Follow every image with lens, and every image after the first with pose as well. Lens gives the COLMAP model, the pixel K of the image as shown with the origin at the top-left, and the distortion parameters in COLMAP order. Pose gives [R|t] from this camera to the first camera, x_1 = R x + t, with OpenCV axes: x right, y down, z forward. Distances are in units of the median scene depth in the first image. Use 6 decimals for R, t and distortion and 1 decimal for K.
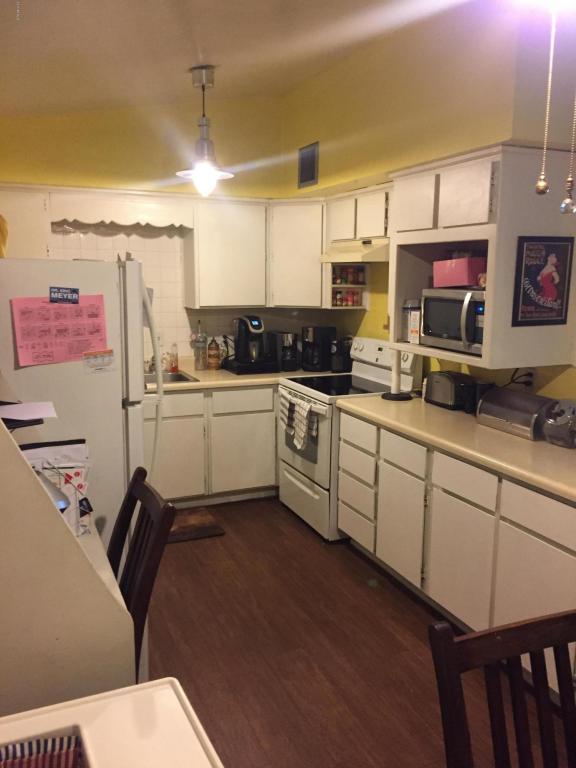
lens RADIAL K [[654.7, 0, 290.8], [0, 654.7, 385.3], [0, 0, 1]] dist [0.072280, -0.082296]
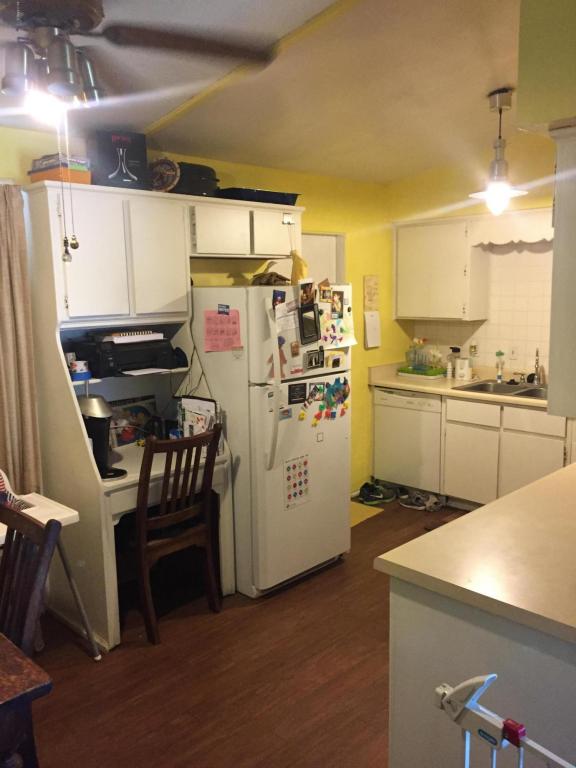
lens RADIAL K [[654.7, 0, 284.7], [0, 654.7, 382.9], [0, 0, 1]] dist [0.072280, -0.082296]
pose [[0.383019, 0.123289, -0.915476, 0.377631], [-0.138295, 0.987537, 0.075134, -0.031869], [0.913329, 0.097829, 0.395296, 0.166631]]
